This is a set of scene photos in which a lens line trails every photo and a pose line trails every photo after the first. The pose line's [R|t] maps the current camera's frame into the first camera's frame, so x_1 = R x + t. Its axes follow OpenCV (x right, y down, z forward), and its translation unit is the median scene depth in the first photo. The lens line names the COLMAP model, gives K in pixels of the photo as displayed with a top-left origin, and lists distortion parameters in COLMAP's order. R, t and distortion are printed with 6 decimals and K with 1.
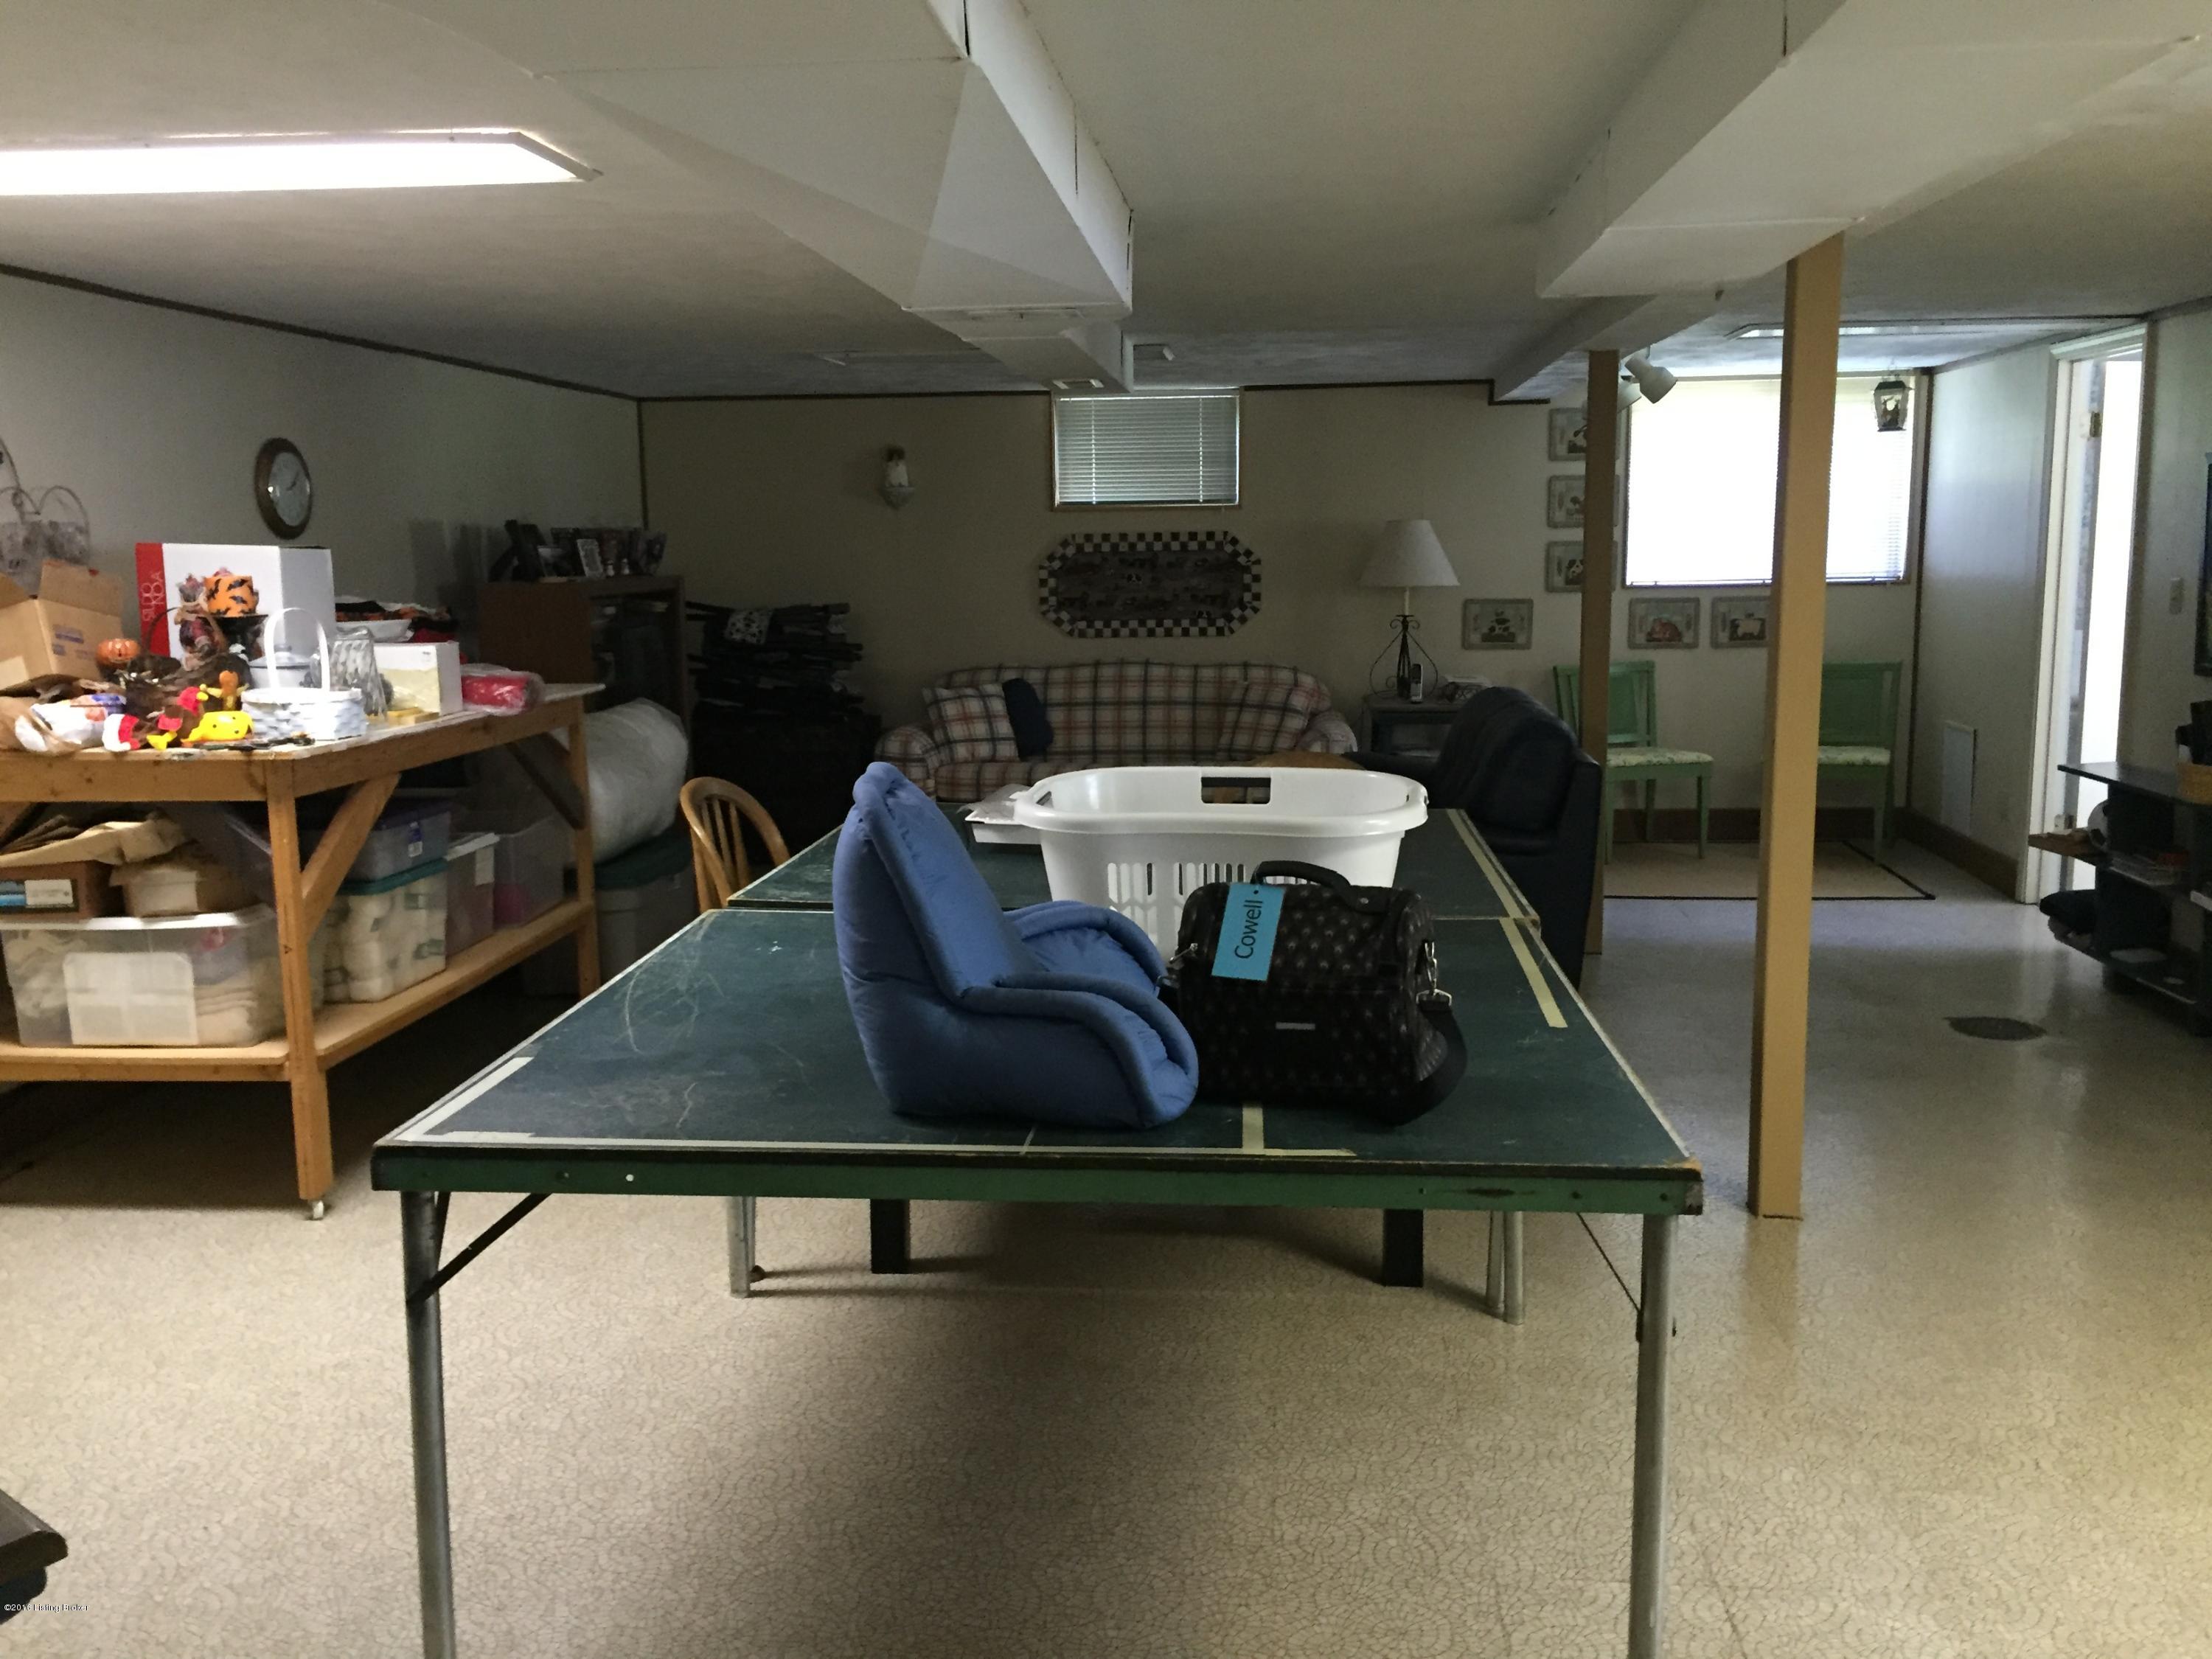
lens RADIAL K [[1883.0, 0, 1096.9], [0, 1883.0, 821.7], [0, 0, 1]] dist [0.044777, -0.017465]
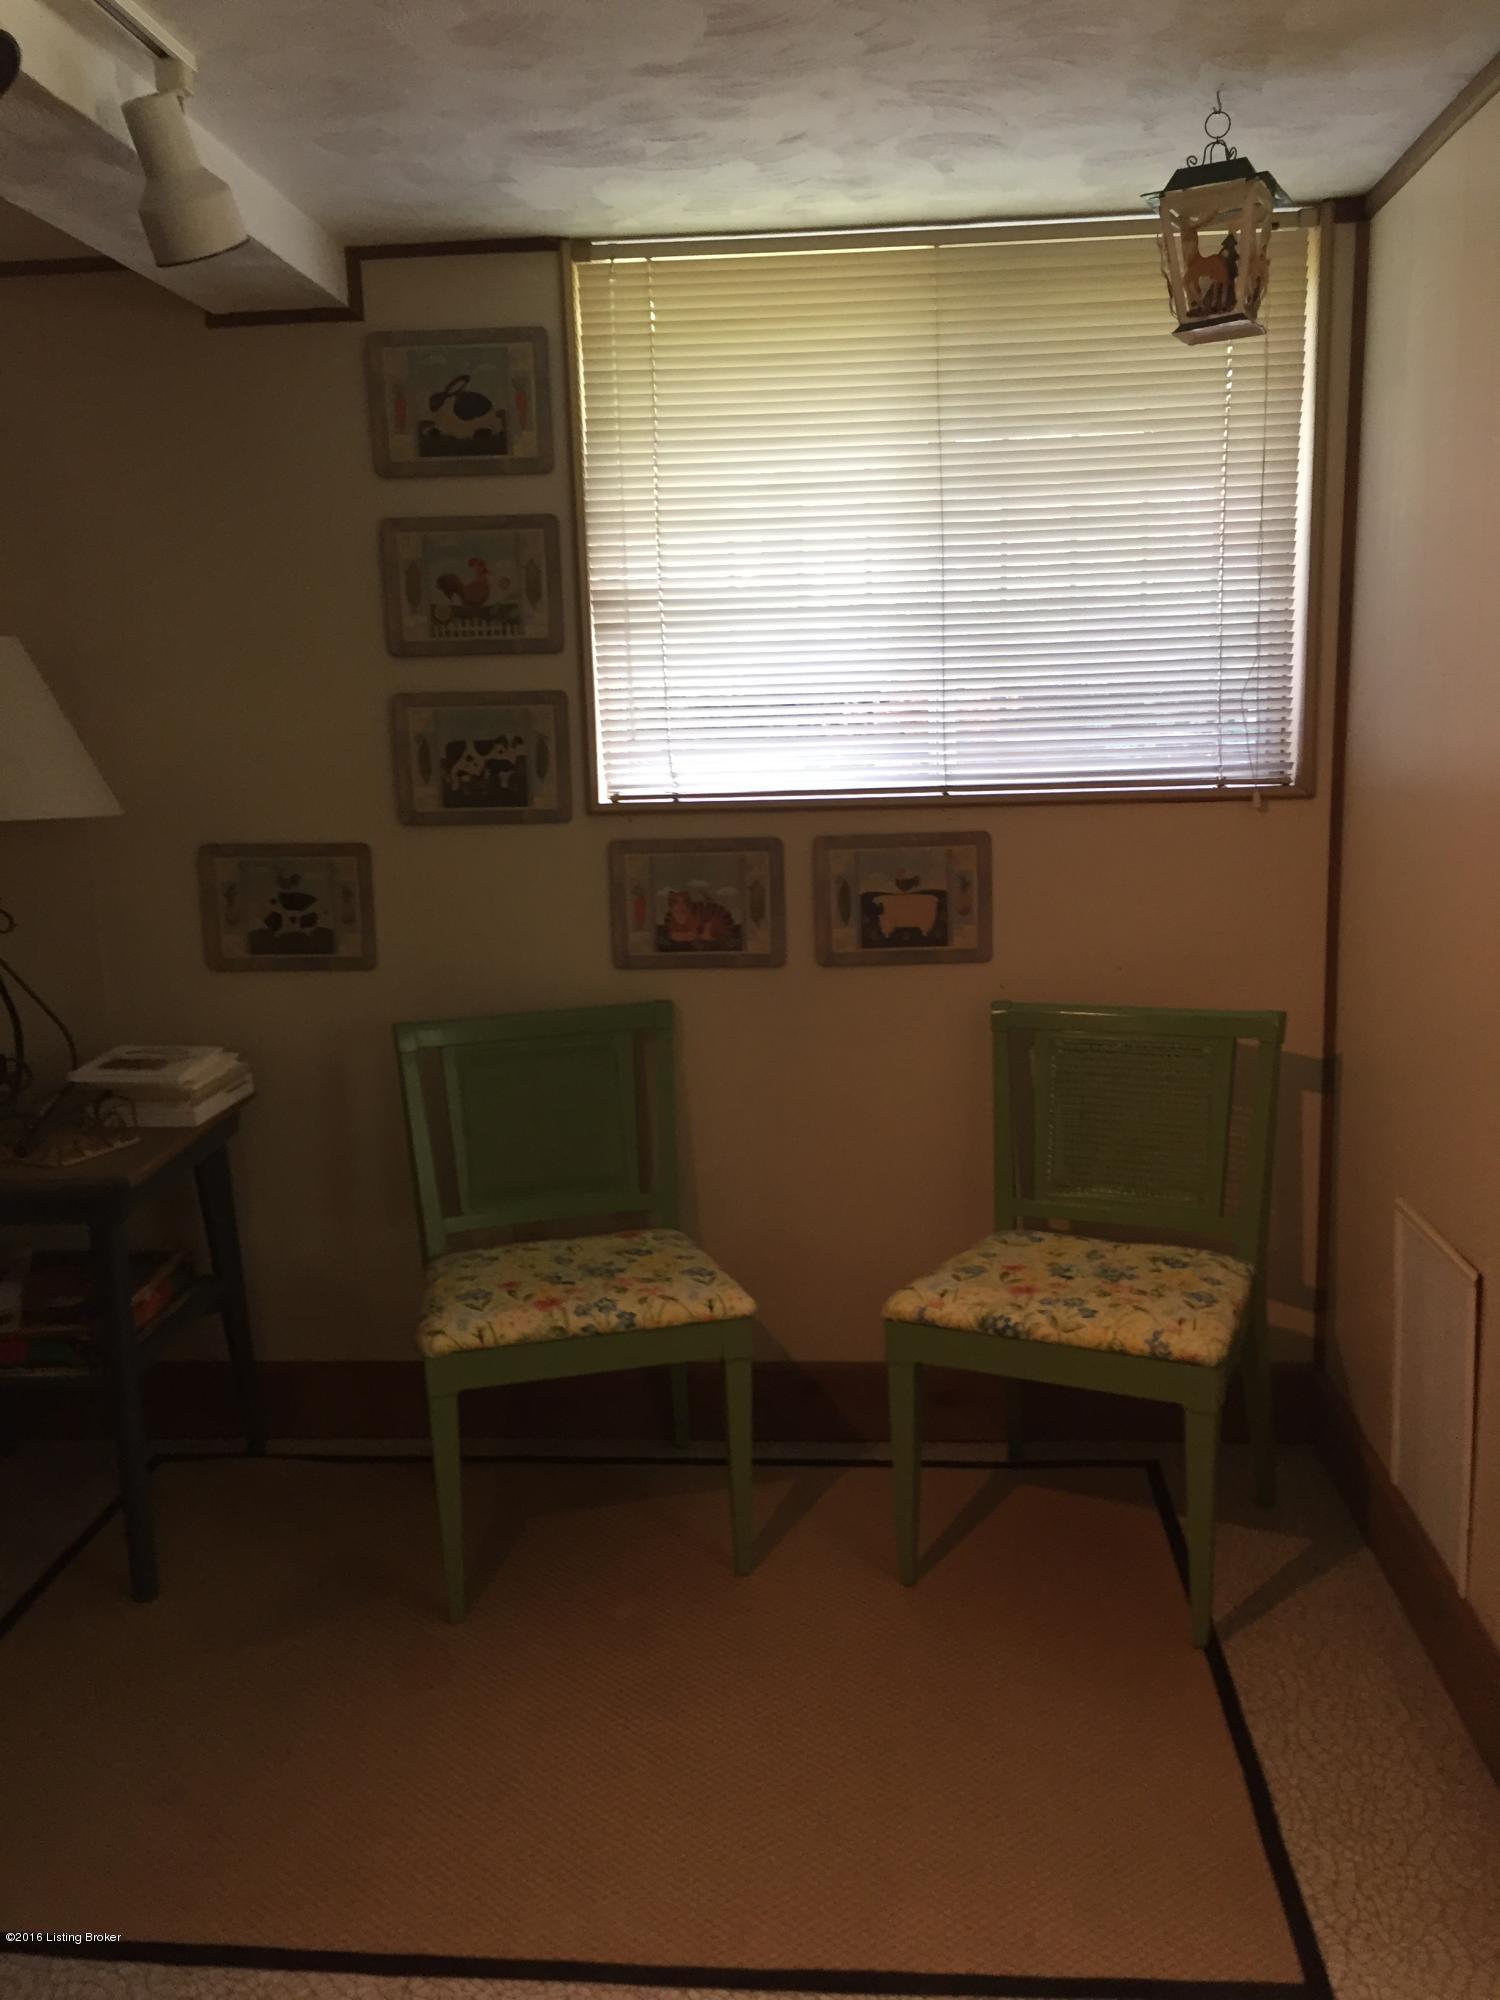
lens RADIAL K [[1702.6, 0, 757.6], [0, 1702.6, 1006.9], [0, 0, 1]] dist [0.044777, -0.017465]
pose [[0.999274, -0.019027, 0.032994, 0.300665], [0.017870, 0.999227, 0.035003, -0.095882], [-0.033634, -0.034388, 0.998842, 0.650558]]
